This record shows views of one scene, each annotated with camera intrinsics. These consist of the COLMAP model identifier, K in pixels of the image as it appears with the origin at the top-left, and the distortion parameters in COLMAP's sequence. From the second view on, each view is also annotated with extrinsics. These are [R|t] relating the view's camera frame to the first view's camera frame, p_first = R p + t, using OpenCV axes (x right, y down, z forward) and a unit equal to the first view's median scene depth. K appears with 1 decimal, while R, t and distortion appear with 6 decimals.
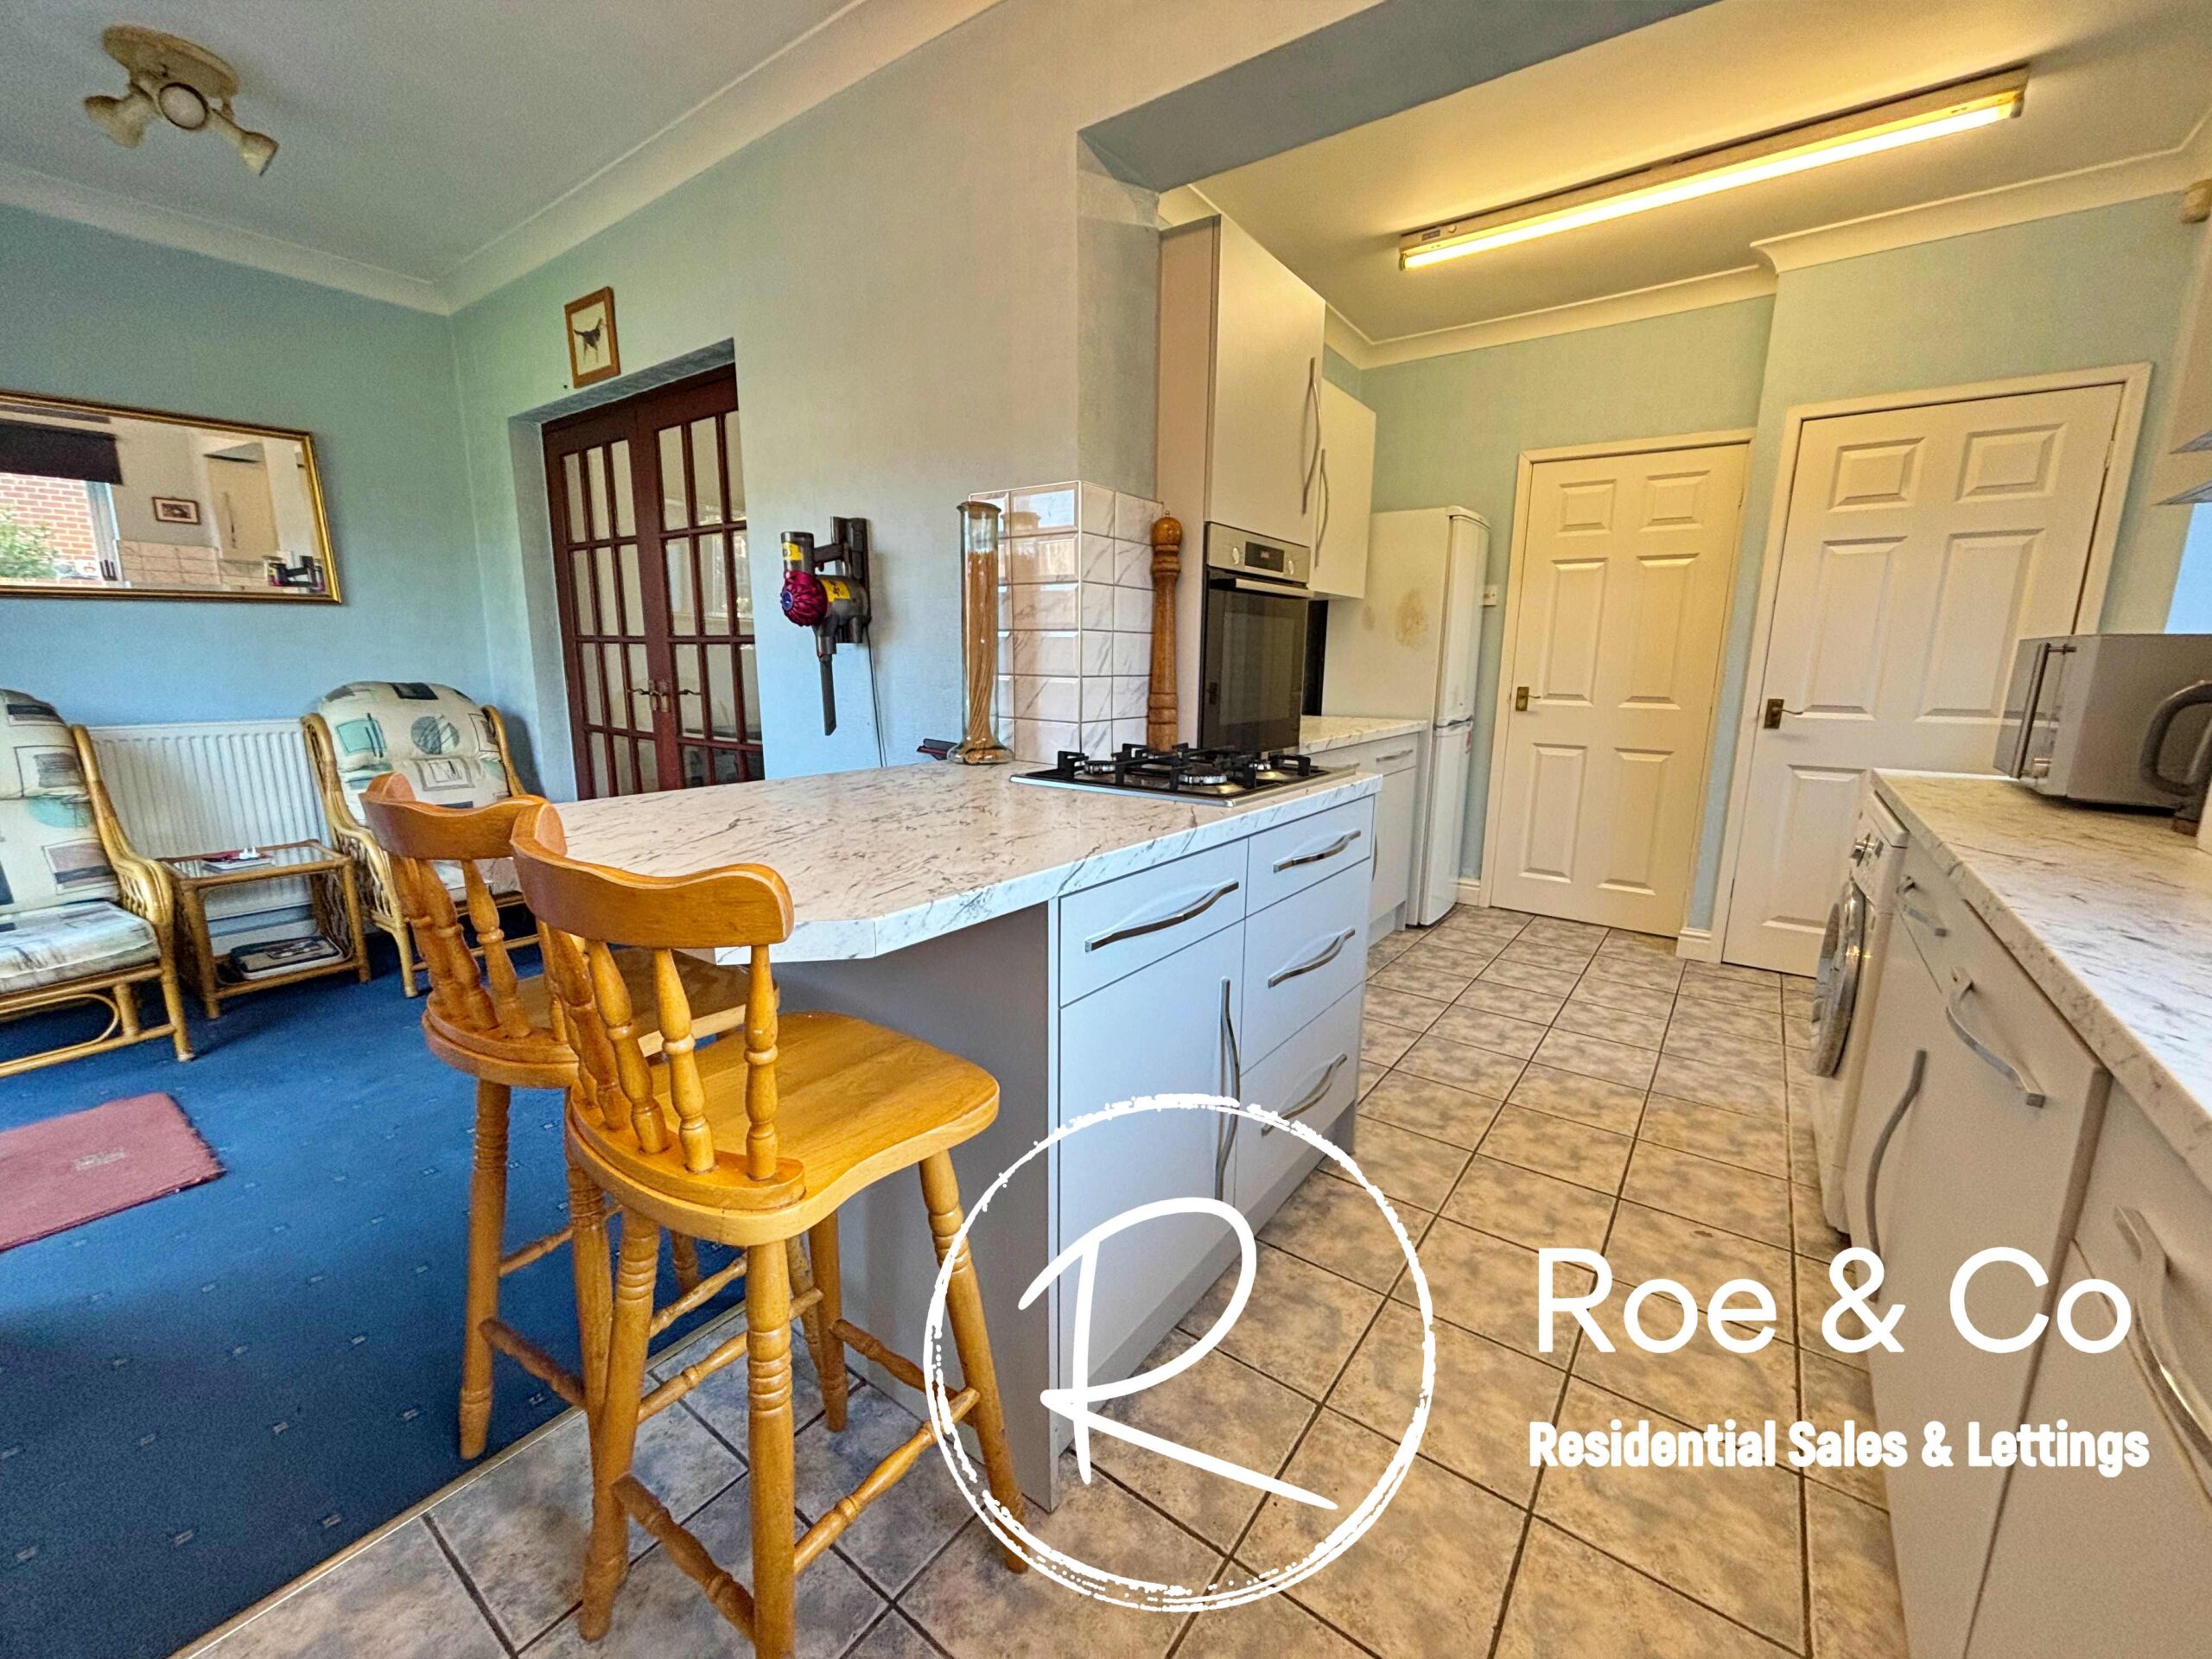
lens RADIAL K [[877.8, 0, 1120.3], [0, 877.8, 828.1], [0, 0, 1]] dist [-0.022650, 0.004196]
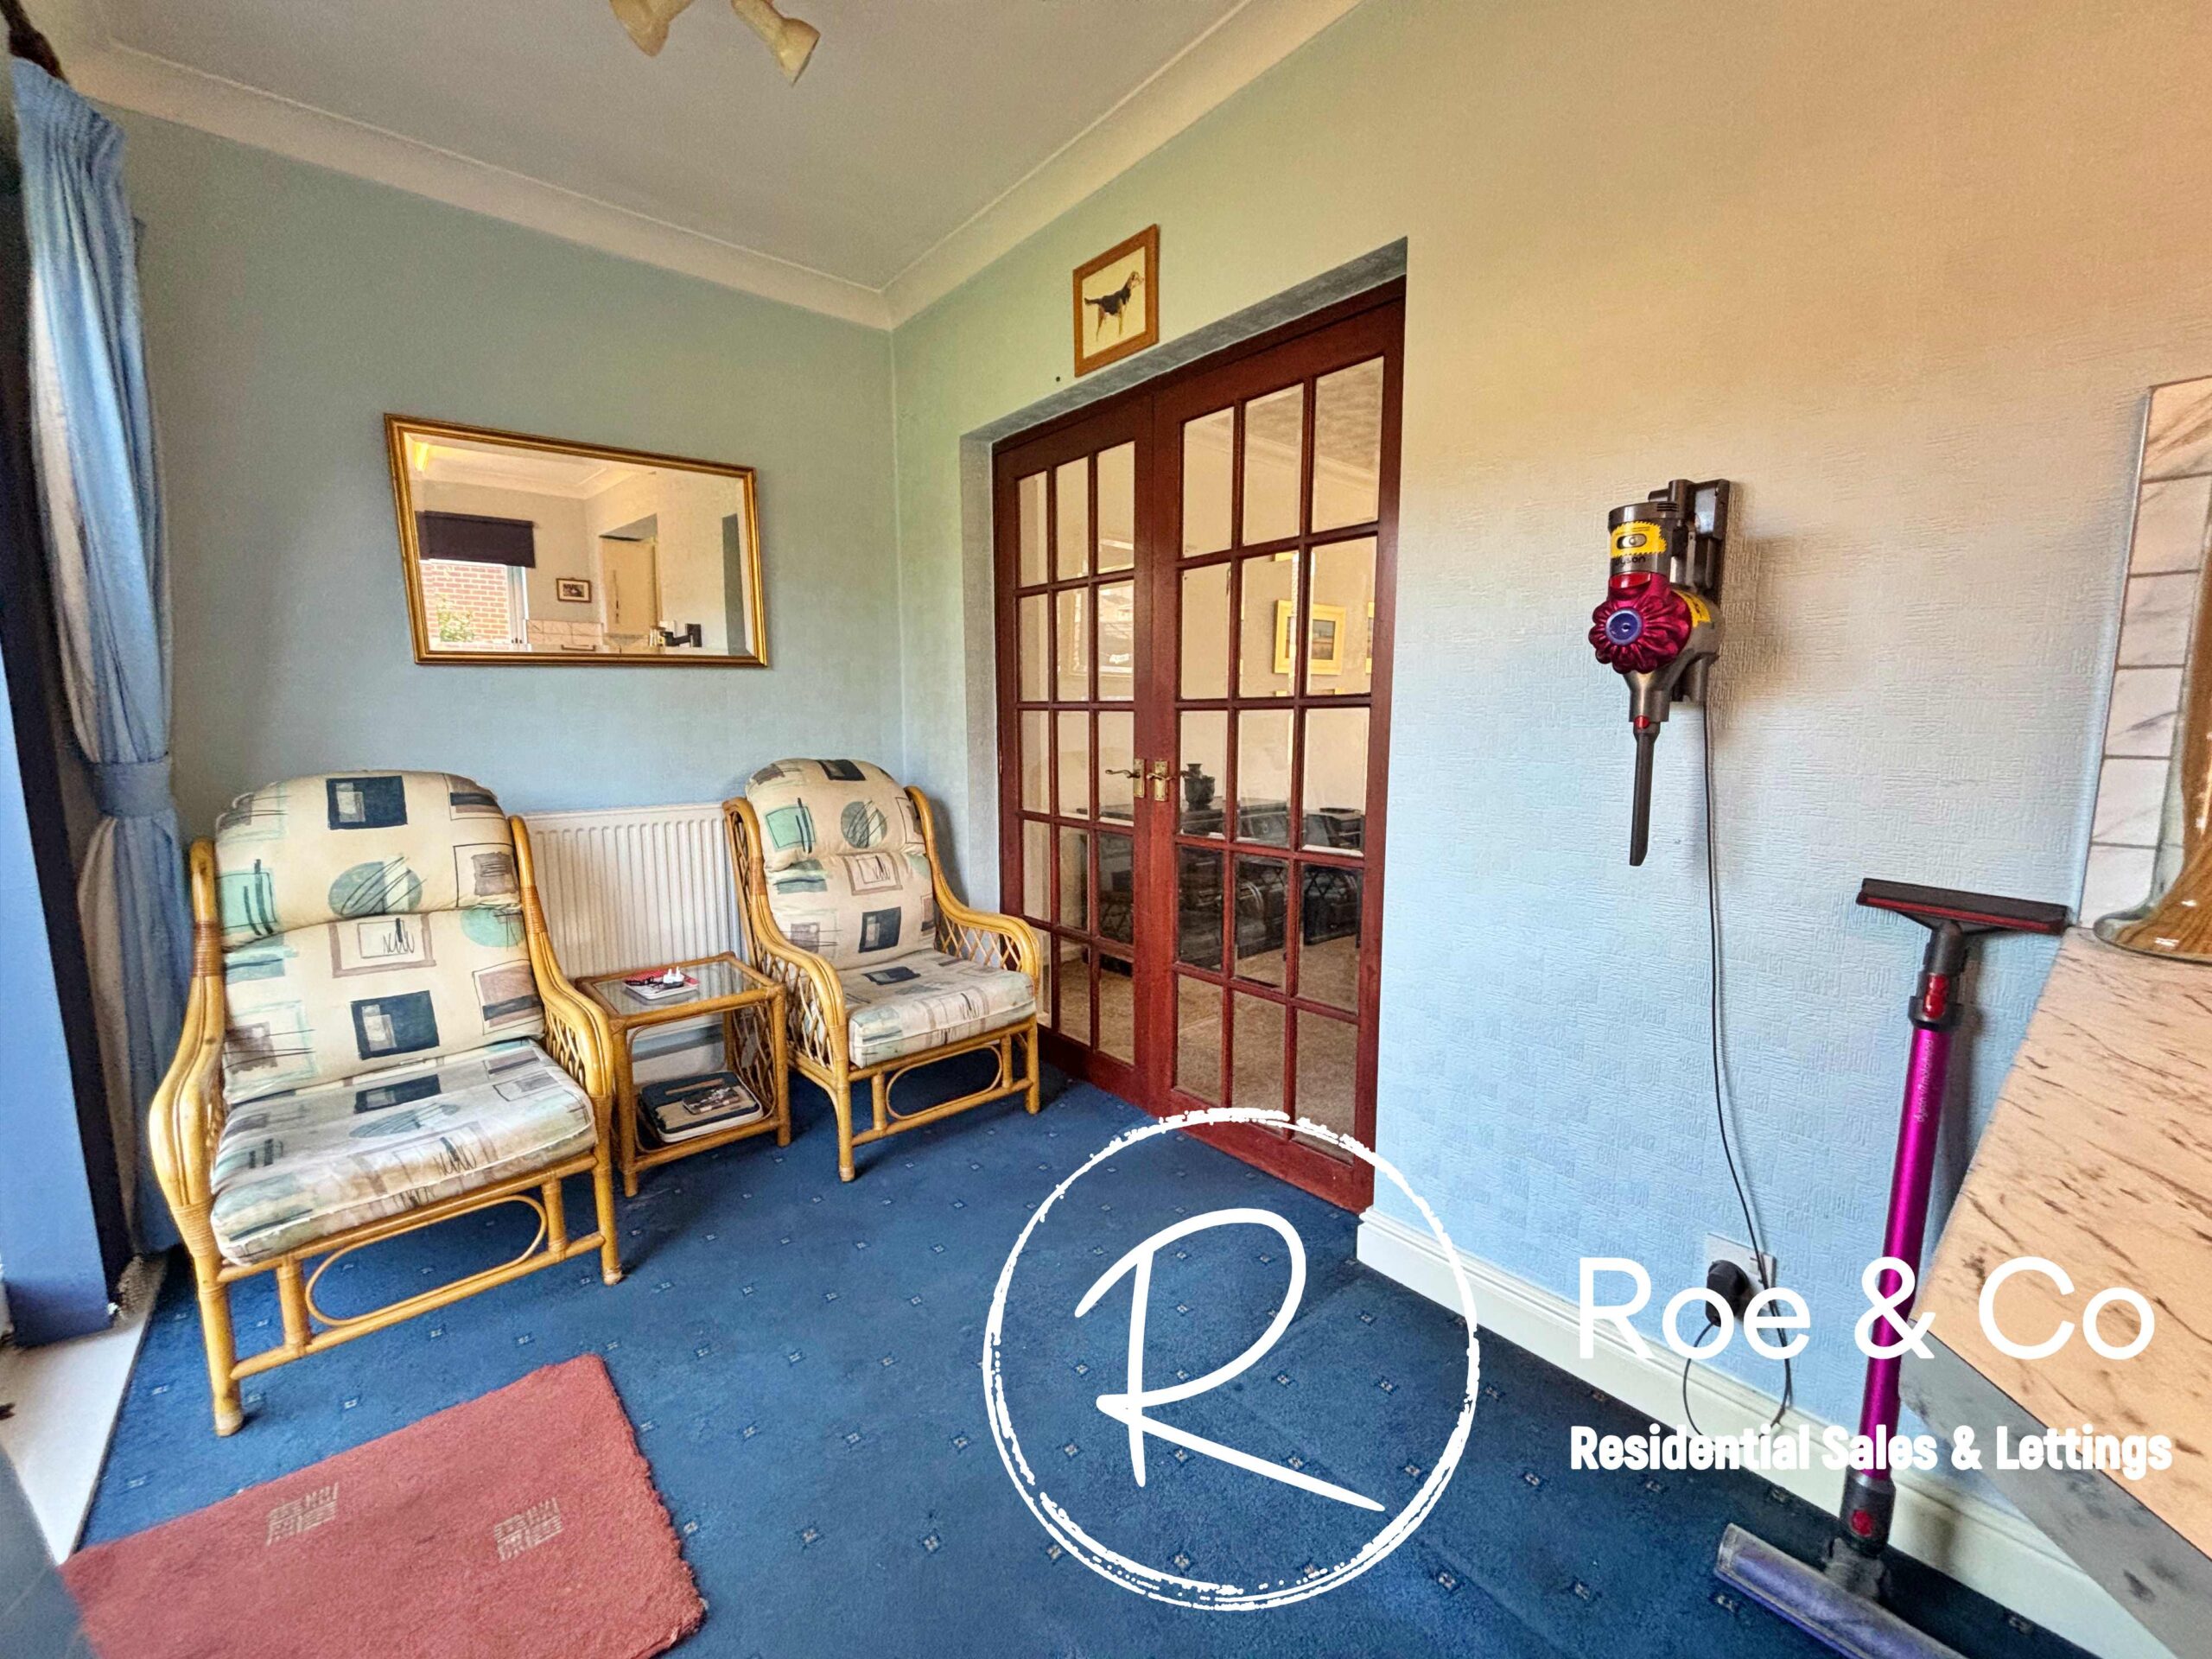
lens RADIAL K [[878.8, 0, 1106.0], [0, 878.8, 829.5], [0, 0, 1]] dist [-0.020325, -0.000047]
pose [[0.970057, 0.016945, -0.242284, -0.424951], [-0.033301, 0.997422, -0.063570, -0.065990], [0.240582, 0.069735, 0.968121, 0.300938]]
